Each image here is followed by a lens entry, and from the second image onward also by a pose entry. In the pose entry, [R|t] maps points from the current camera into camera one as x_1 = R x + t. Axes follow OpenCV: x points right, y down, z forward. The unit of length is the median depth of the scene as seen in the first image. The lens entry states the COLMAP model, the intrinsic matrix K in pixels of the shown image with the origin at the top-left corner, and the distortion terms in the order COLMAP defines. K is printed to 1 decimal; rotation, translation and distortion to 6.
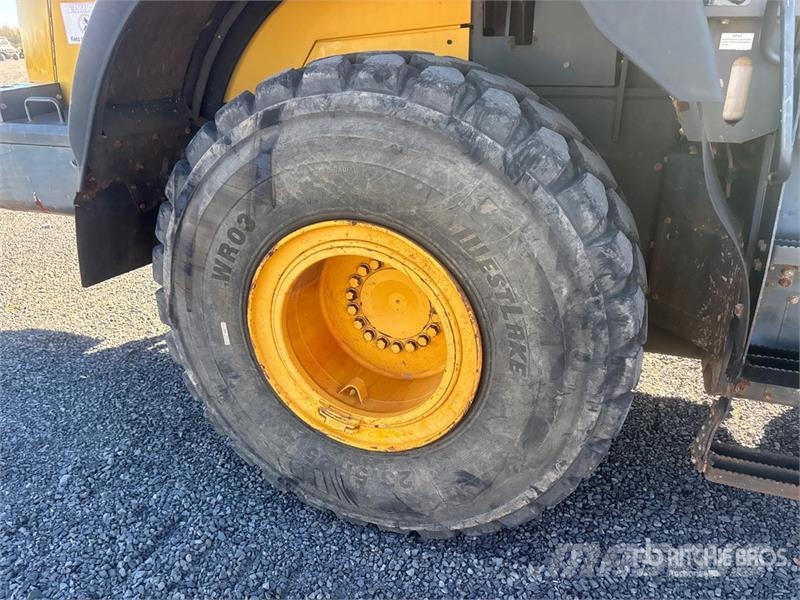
lens RADIAL K [[596.1, 0, 397.7], [0, 596.1, 306.0], [0, 0, 1]] dist [0.058616, -0.068690]
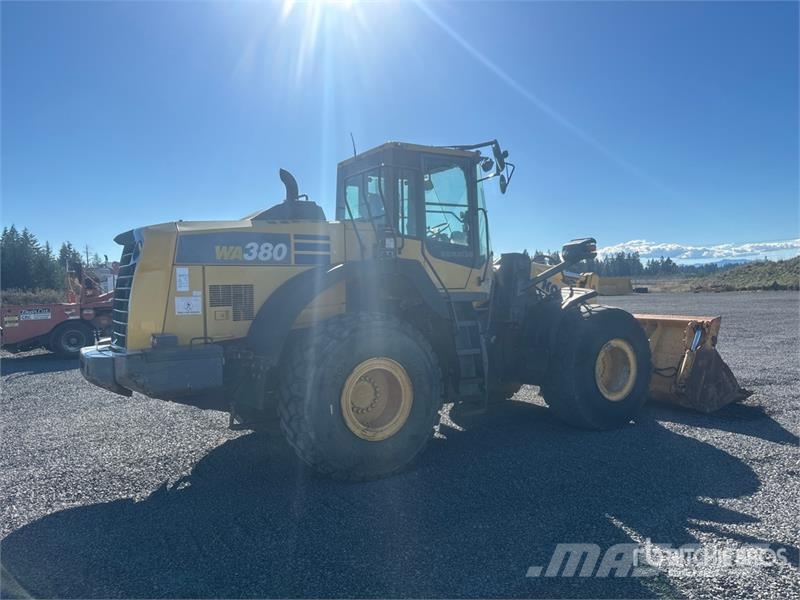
lens RADIAL K [[598.3, 0, 400.0], [0, 598.3, 300.0], [0, 0, 1]] dist [0.049941, -0.056216]
pose [[0.616713, -0.004492, 0.787175, -2.567967], [0.323898, 0.912860, -0.248549, 0.426172], [-0.717464, 0.408248, 0.564428, -1.088123]]
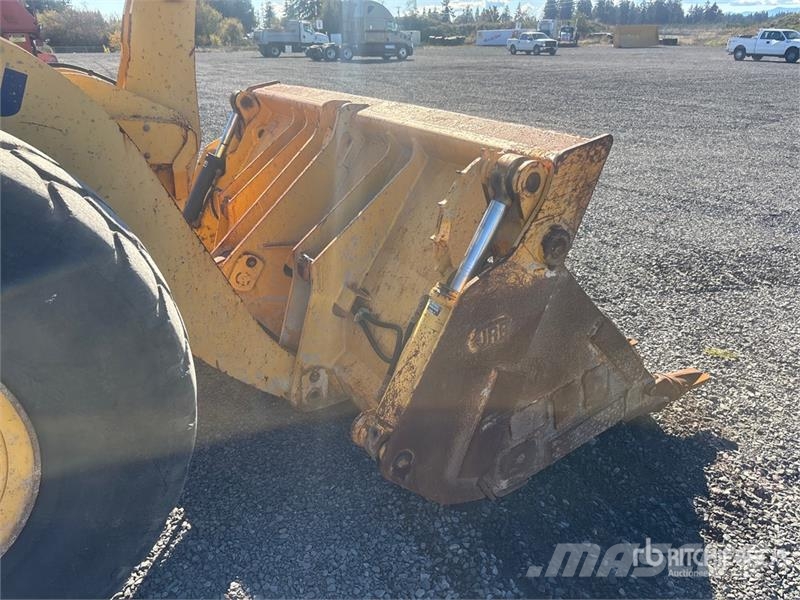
lens RADIAL K [[596.1, 0, 397.7], [0, 596.1, 306.0], [0, 0, 1]] dist [0.058616, -0.068690]
pose [[0.632751, -0.295946, 0.715571, 1.751910], [0.298533, 0.945883, 0.127217, 0.213104], [-0.714496, 0.133124, 0.686858, -0.574200]]
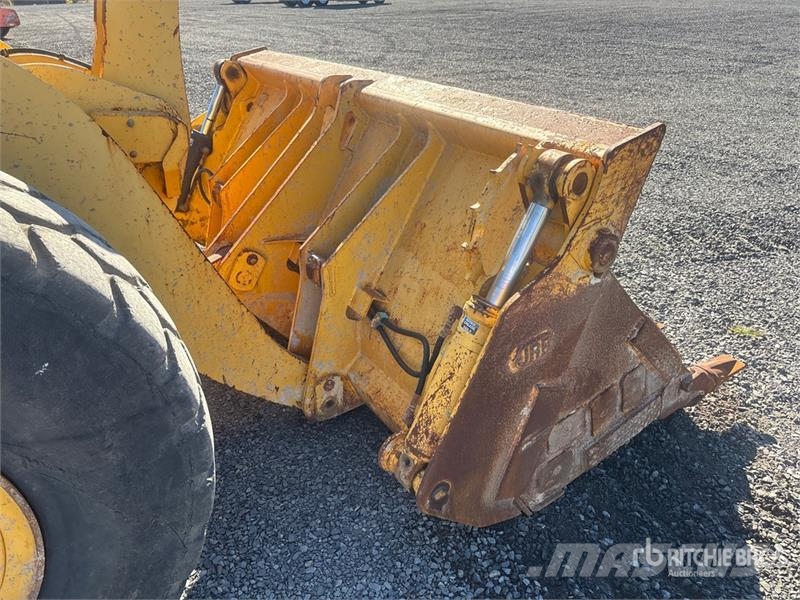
lens RADIAL K [[598.3, 0, 400.0], [0, 598.3, 300.0], [0, 0, 1]] dist [0.049941, -0.056216]
pose [[0.602020, -0.367380, 0.708945, 1.823624], [0.327632, 0.923338, 0.200262, 0.099714], [-0.728168, 0.111711, 0.676233, -0.456689]]
